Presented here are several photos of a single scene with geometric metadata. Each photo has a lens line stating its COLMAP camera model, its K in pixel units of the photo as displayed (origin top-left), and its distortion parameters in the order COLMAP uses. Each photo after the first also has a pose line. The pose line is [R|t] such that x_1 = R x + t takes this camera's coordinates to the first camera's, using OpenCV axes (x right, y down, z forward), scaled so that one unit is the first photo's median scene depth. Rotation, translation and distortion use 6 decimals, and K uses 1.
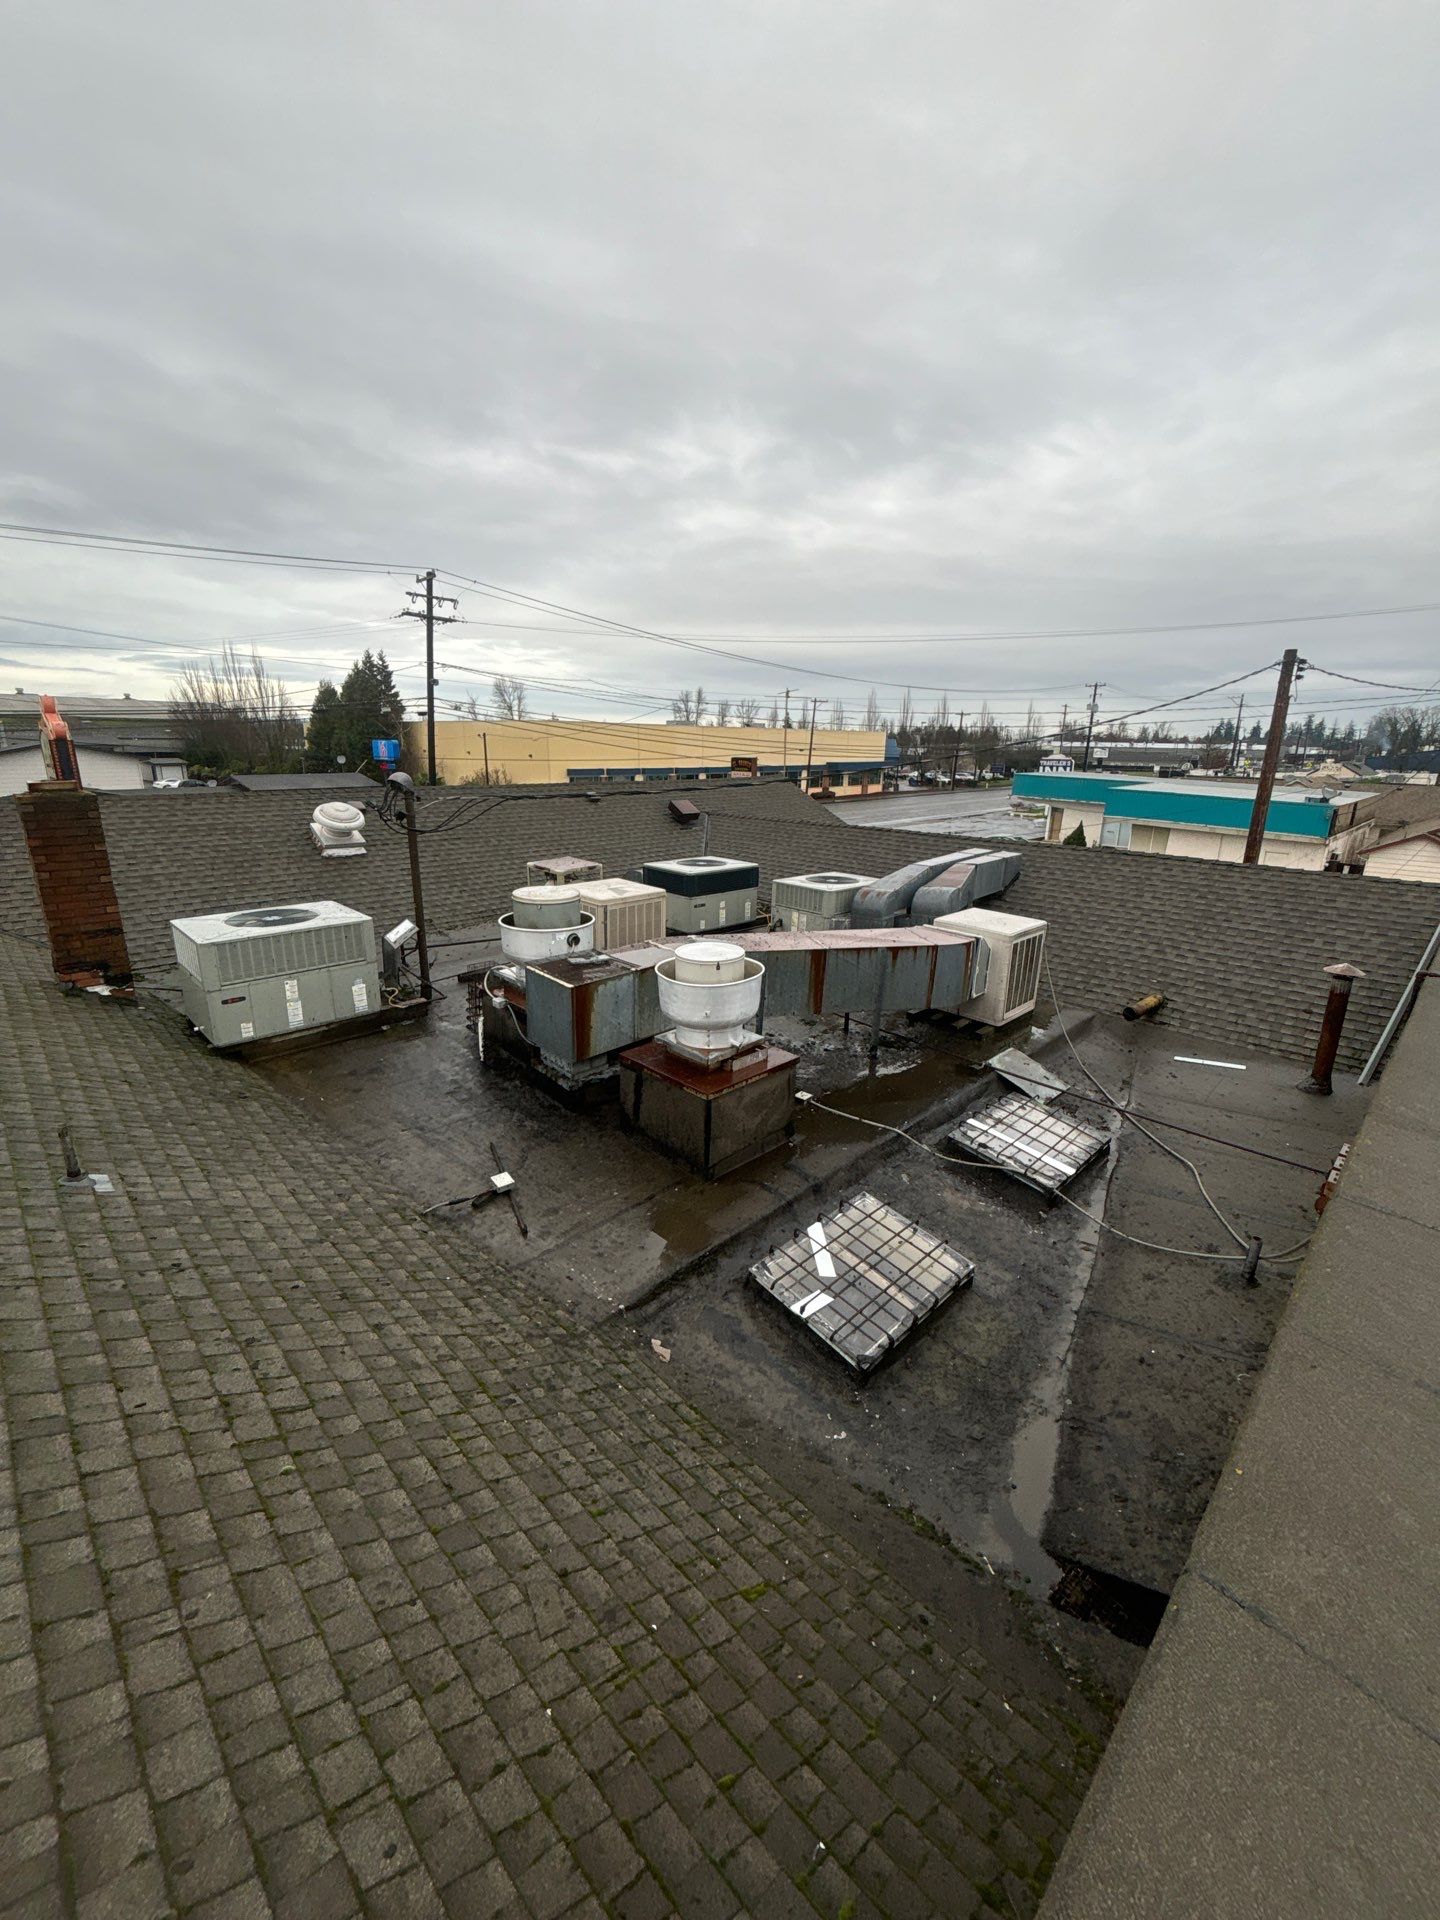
lens RADIAL K [[778.4, 0, 722.7], [0, 778.4, 954.5], [0, 0, 1]] dist [-0.003040, 0.001606]
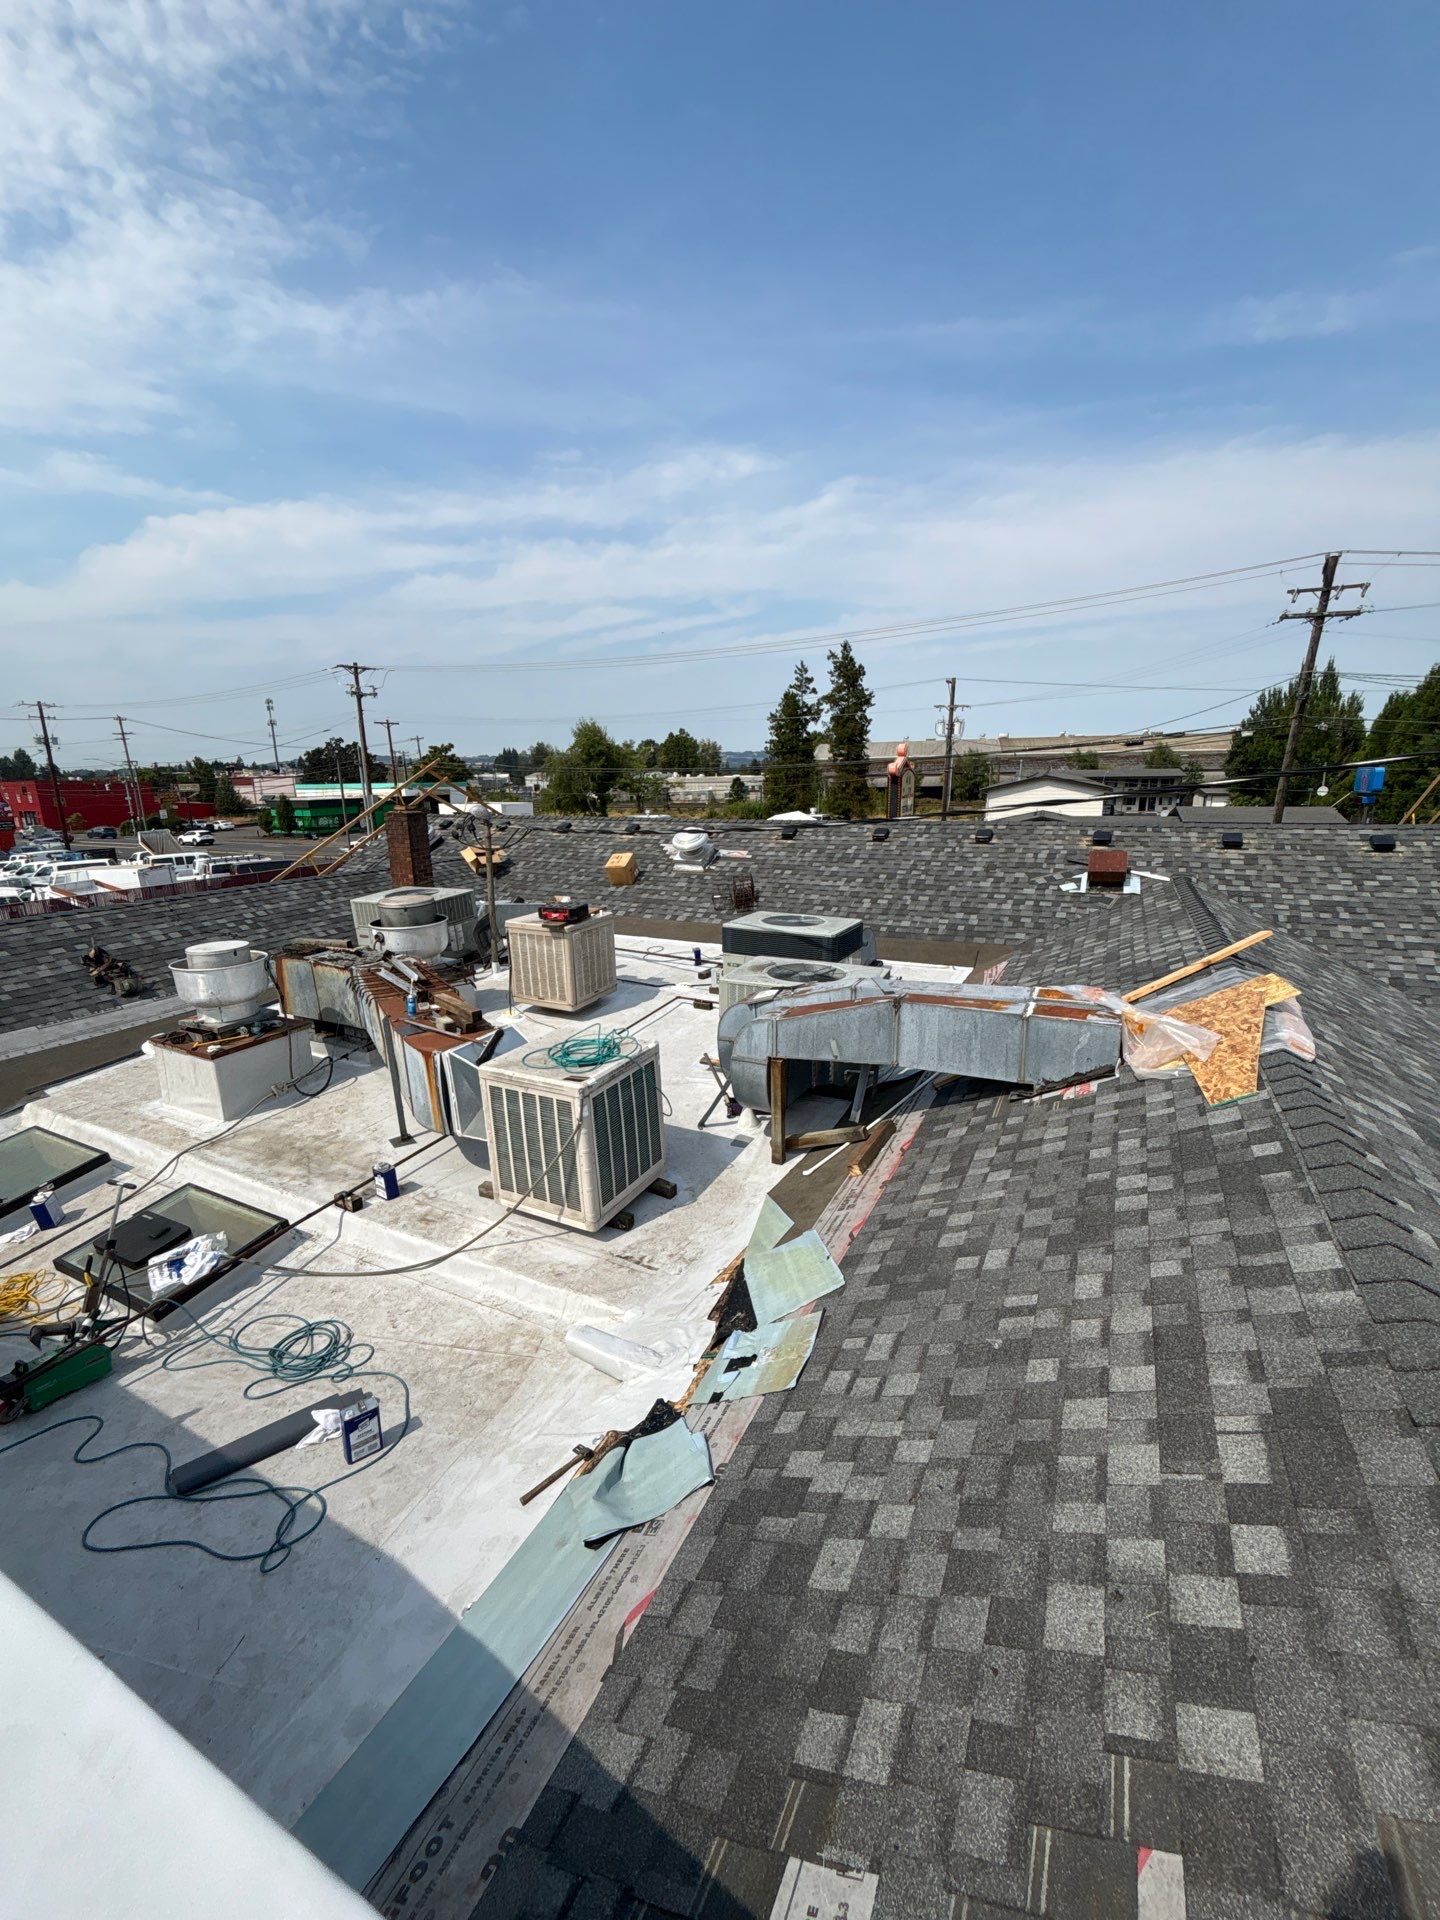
lens RADIAL K [[778.4, 0, 721.0], [0, 778.4, 955.7], [0, 0, 1]] dist [-0.003040, 0.001606]
pose [[0.316032, 0.198124, -0.927831, 1.354415], [-0.230863, 0.964617, 0.127344, -0.315633], [0.920232, 0.173957, 0.350589, 1.221203]]
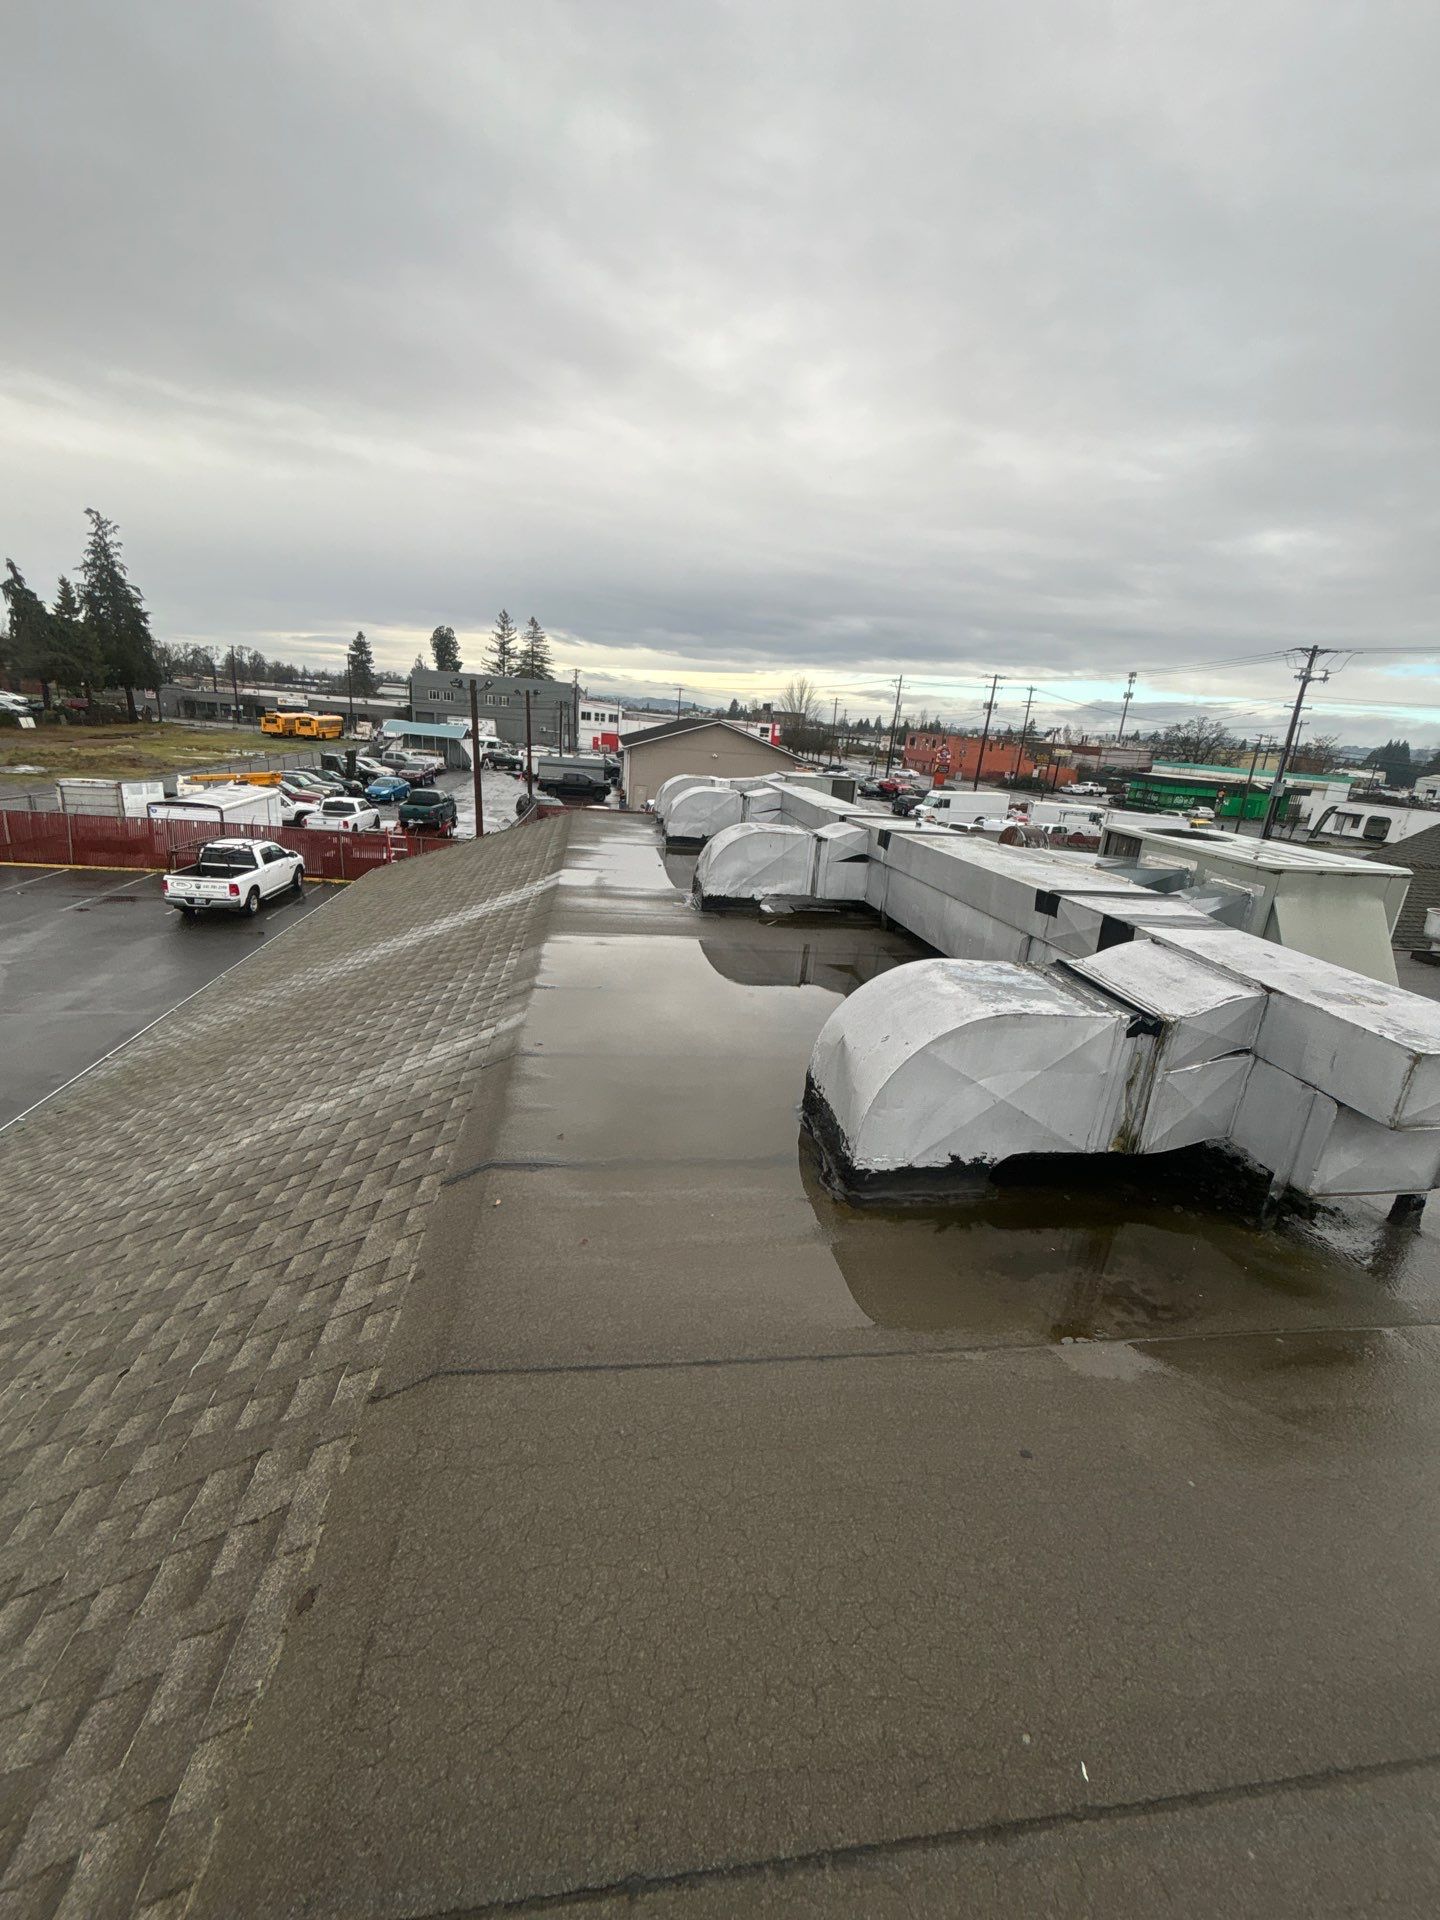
lens RADIAL K [[778.4, 0, 720.6], [0, 778.4, 953.4], [0, 0, 1]] dist [-0.003040, 0.001606]
pose [[-0.585292, 0.174008, -0.791931, 2.168871], [-0.298490, 0.861870, 0.409981, -0.101392], [0.753882, 0.476342, -0.452505, 0.515136]]
